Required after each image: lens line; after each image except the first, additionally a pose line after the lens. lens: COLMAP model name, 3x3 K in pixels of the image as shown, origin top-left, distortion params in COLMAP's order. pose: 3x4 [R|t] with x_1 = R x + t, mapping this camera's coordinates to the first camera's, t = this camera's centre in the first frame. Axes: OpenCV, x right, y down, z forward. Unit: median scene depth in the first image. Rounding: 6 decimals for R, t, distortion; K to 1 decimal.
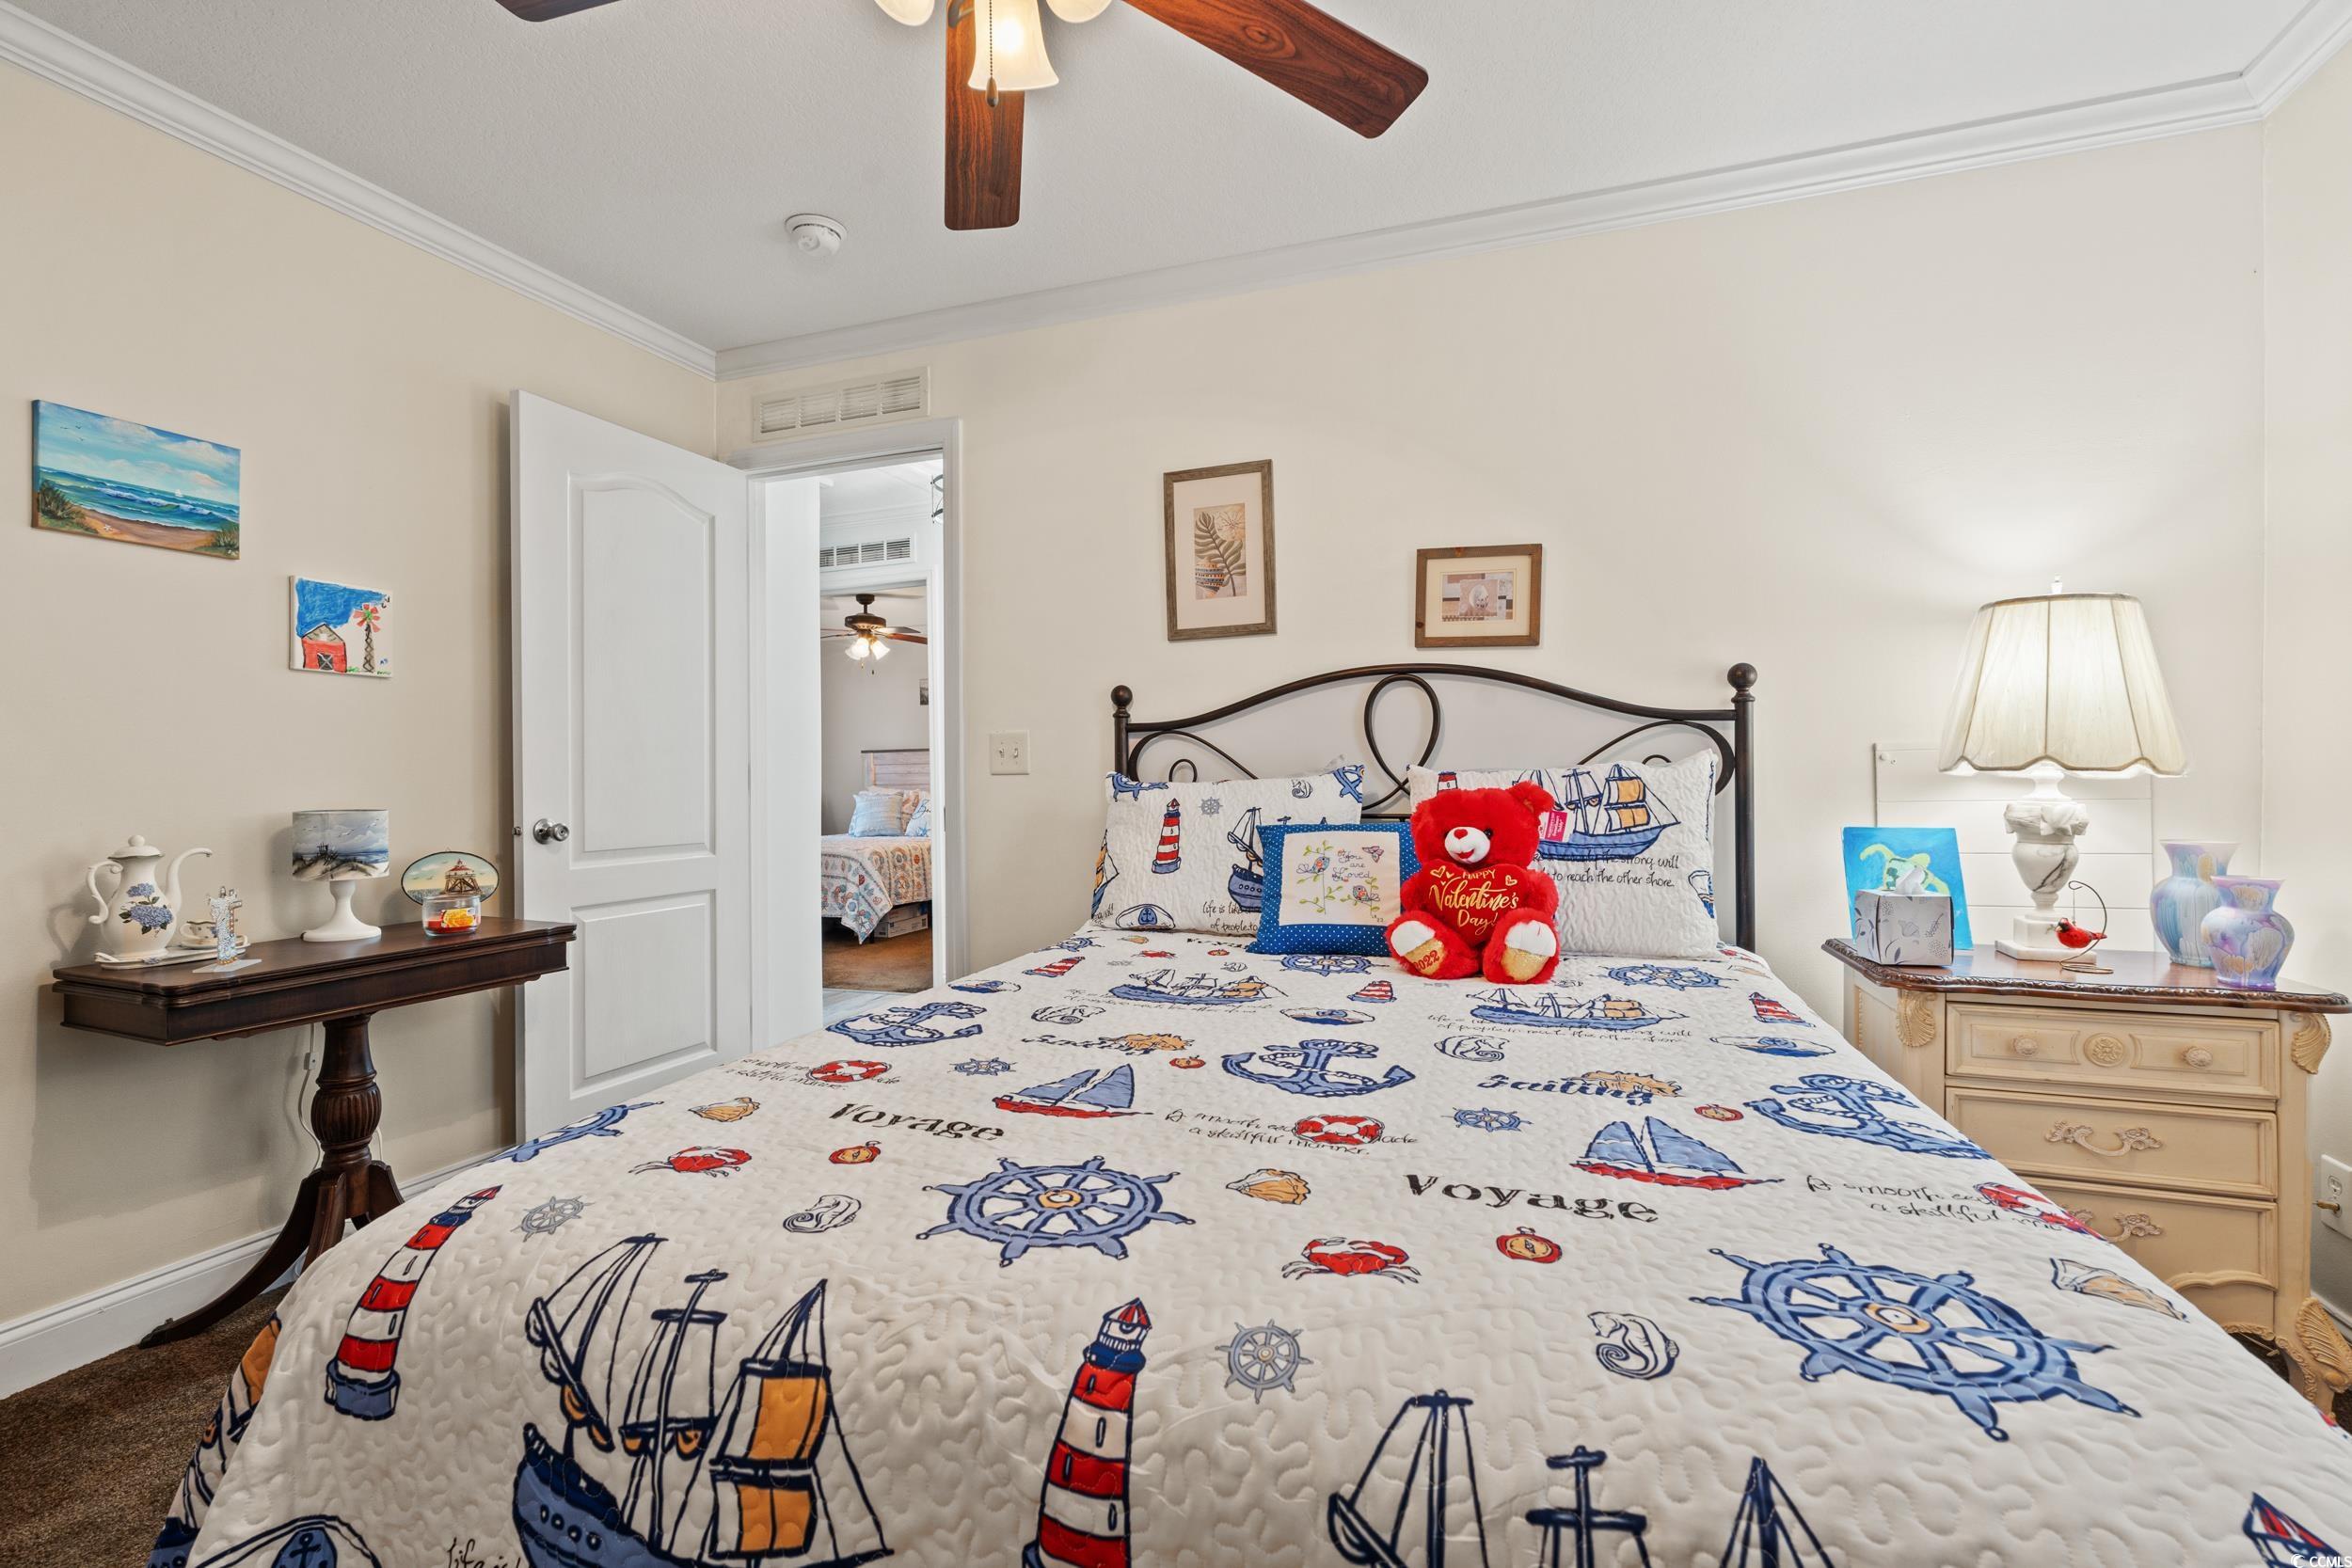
lens RADIAL K [[1035.5, 0, 1179.2], [0, 1035.5, 779.6], [0, 0, 1]] dist [-0.002640, 0.000387]
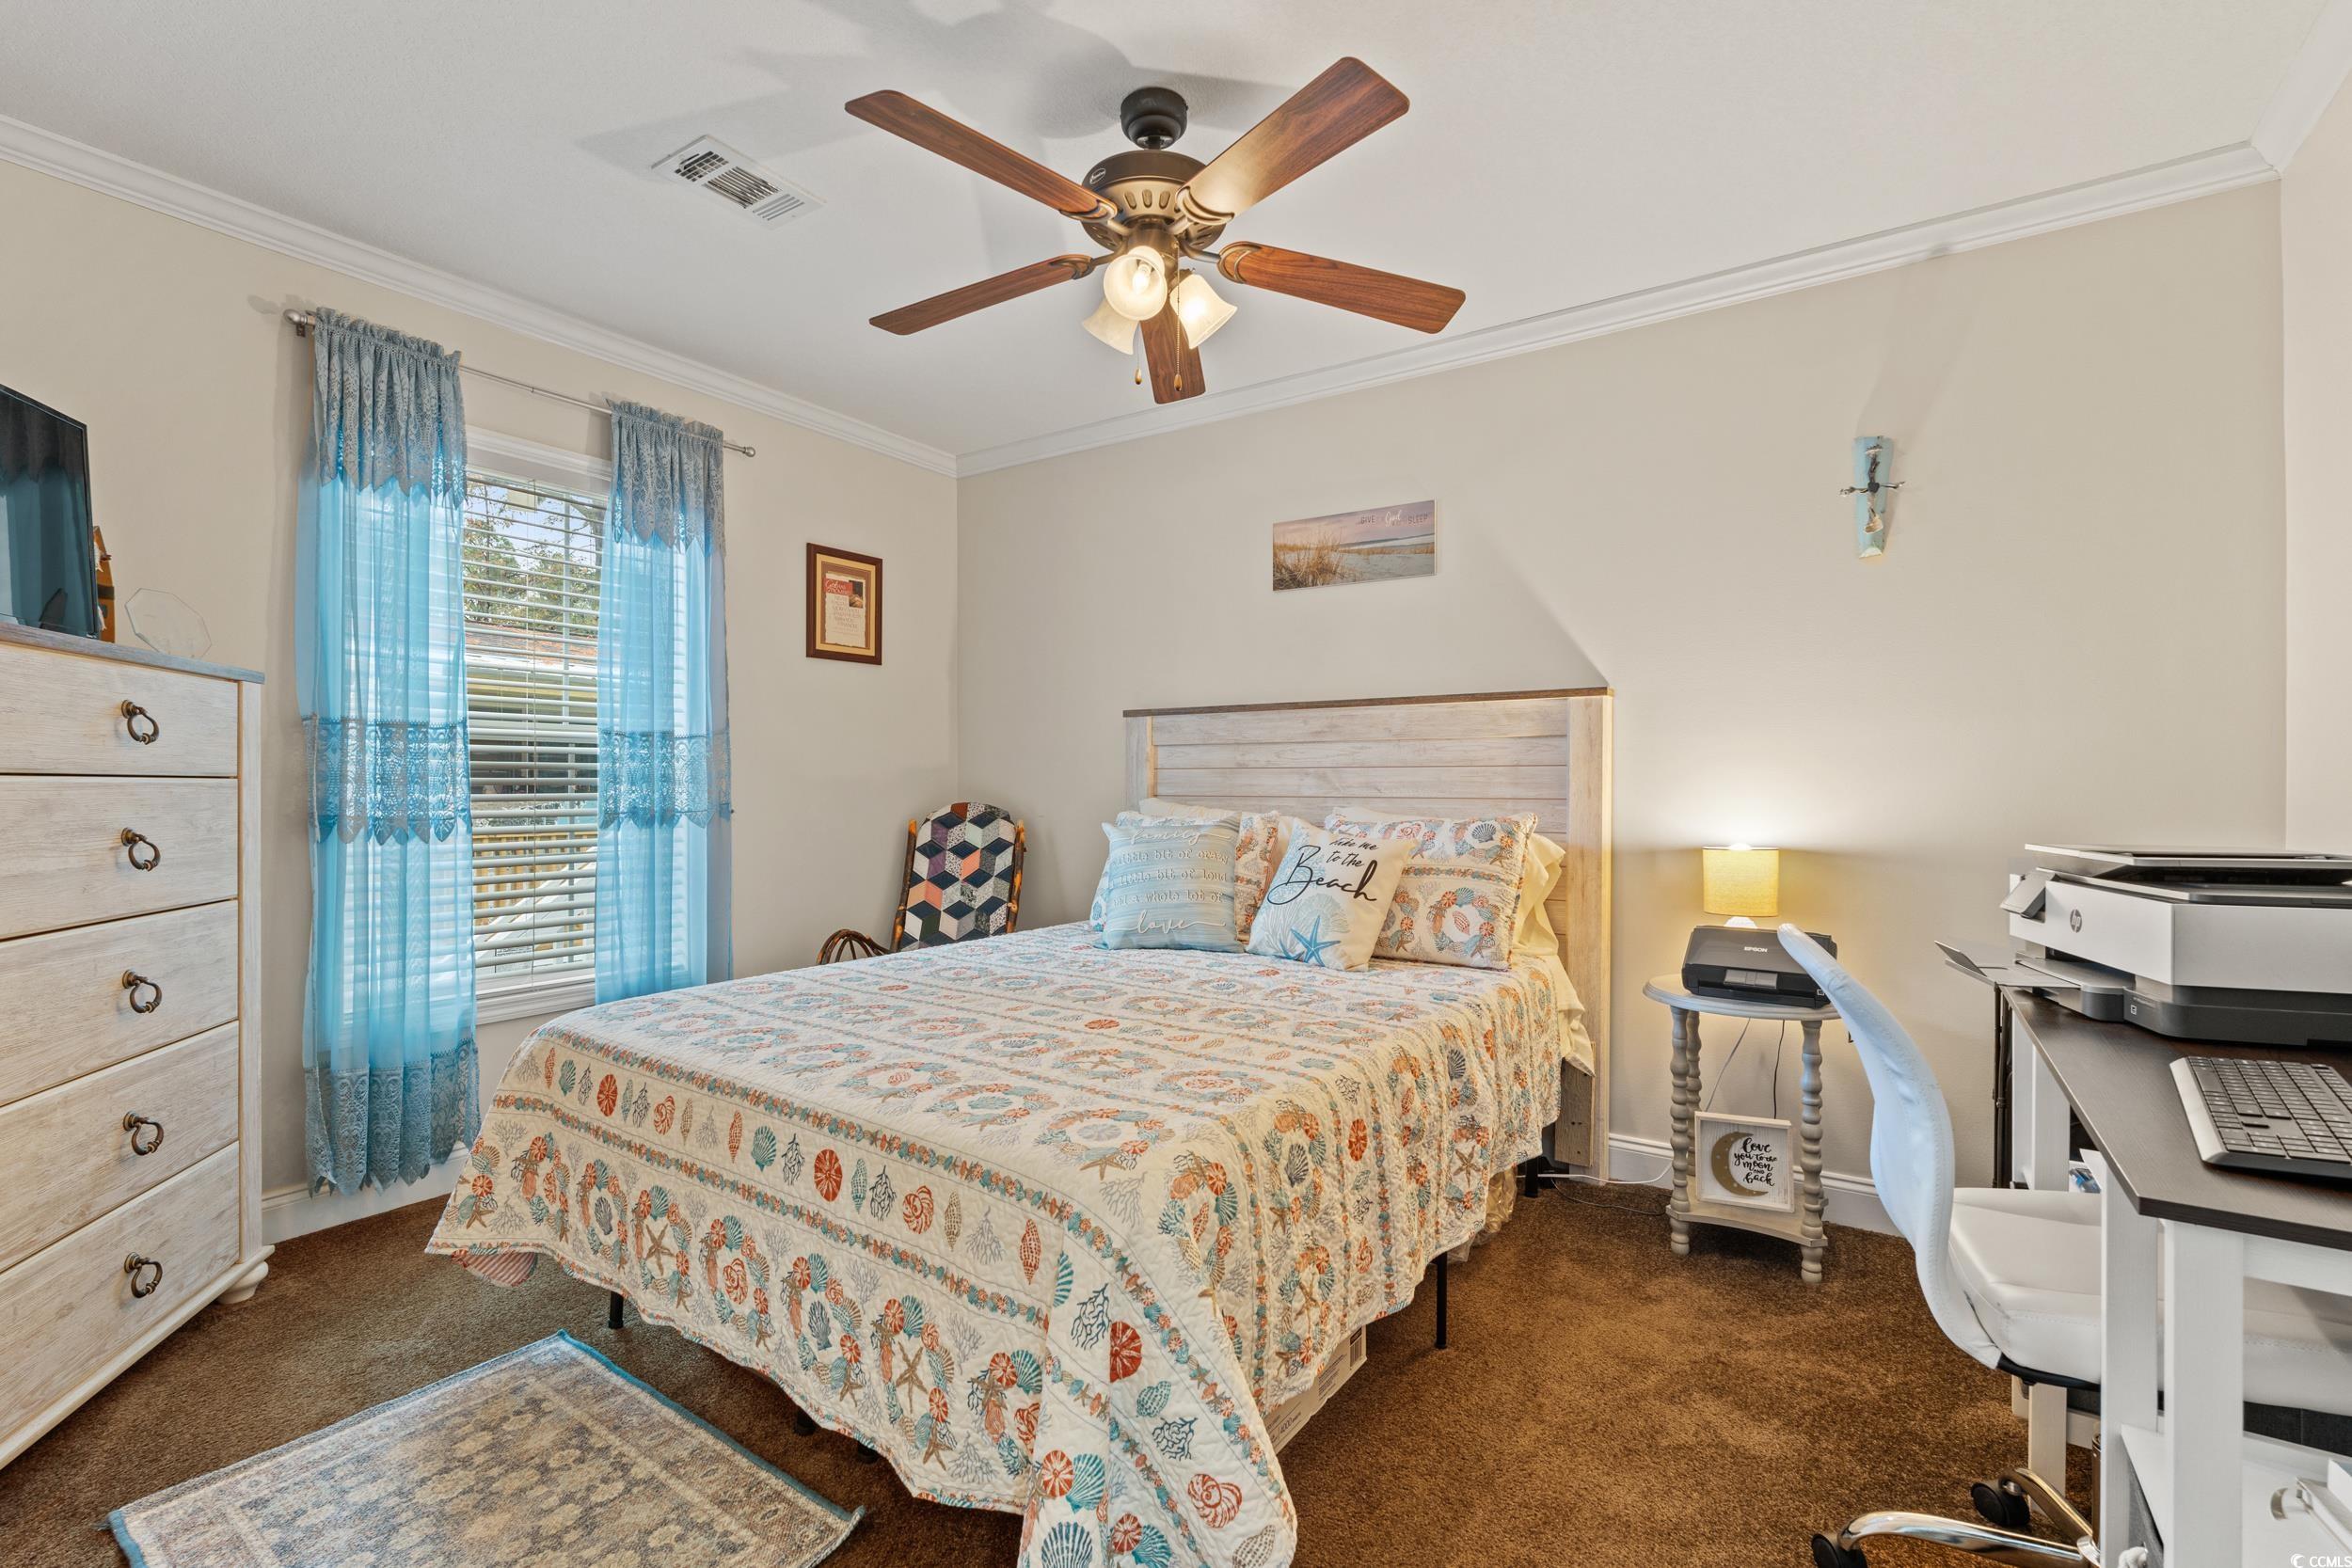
lens RADIAL K [[1035.5, 0, 1179.2], [0, 1035.5, 779.6], [0, 0, 1]] dist [-0.002640, 0.000387]
pose [[0.971834, 0.016318, -0.235102, -0.207659], [-0.017106, 0.999853, -0.001314, -0.000783], [0.235046, 0.005299, 0.971970, 0.668181]]
